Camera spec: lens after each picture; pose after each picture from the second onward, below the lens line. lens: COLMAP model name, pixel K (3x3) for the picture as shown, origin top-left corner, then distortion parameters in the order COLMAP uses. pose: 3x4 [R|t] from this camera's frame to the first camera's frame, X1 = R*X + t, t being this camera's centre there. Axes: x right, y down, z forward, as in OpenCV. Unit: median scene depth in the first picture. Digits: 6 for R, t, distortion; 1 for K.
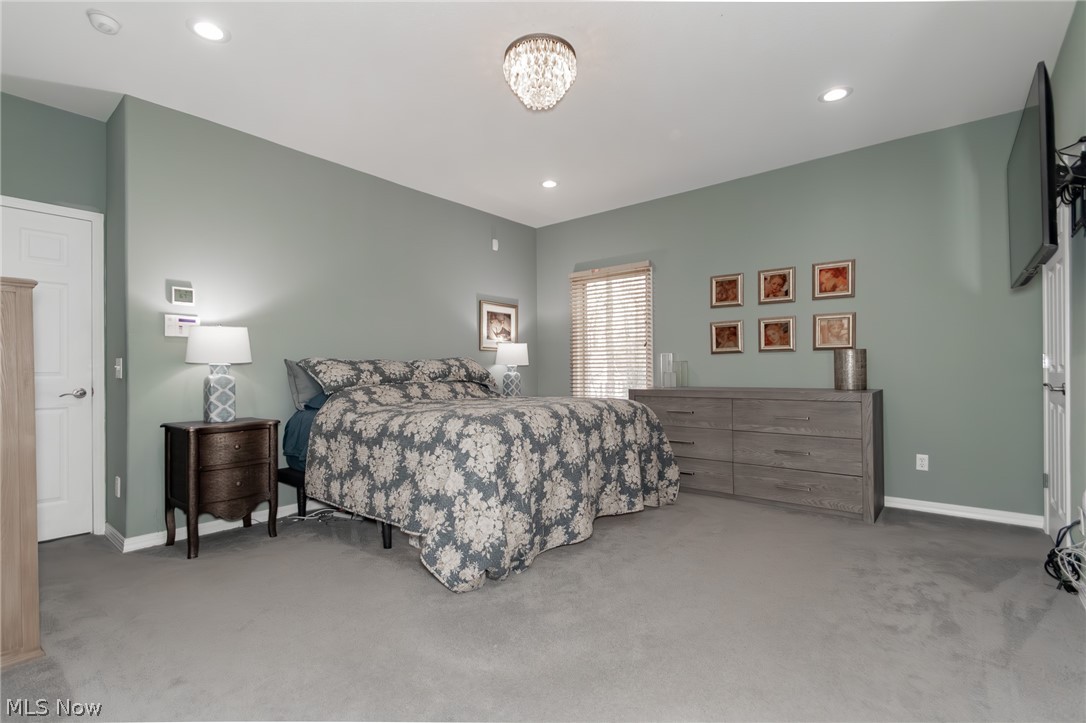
lens RADIAL K [[506.0, 0, 547.1], [0, 506.0, 373.3], [0, 0, 1]] dist [0.001593, -0.000110]
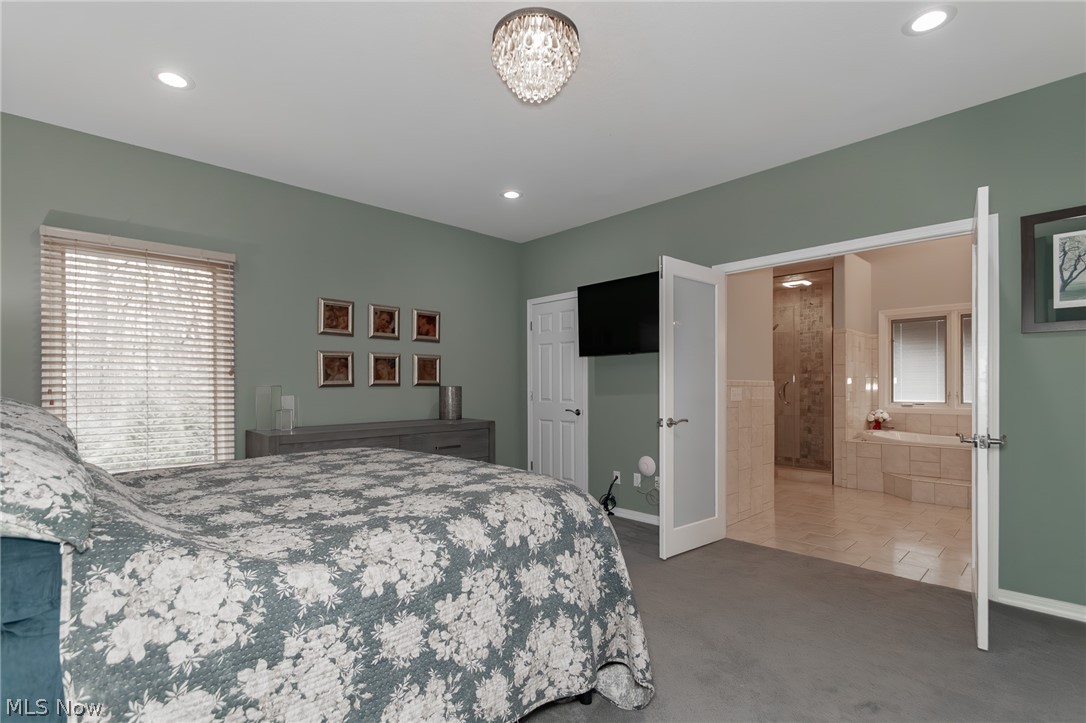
lens RADIAL K [[506.0, 0, 547.1], [0, 506.0, 373.3], [0, 0, 1]] dist [0.001593, -0.000110]
pose [[0.110754, 0.030043, 0.993394, -0.534576], [0.009335, 0.999467, -0.031268, -0.033654], [-0.993804, 0.012737, 0.110414, 0.566073]]
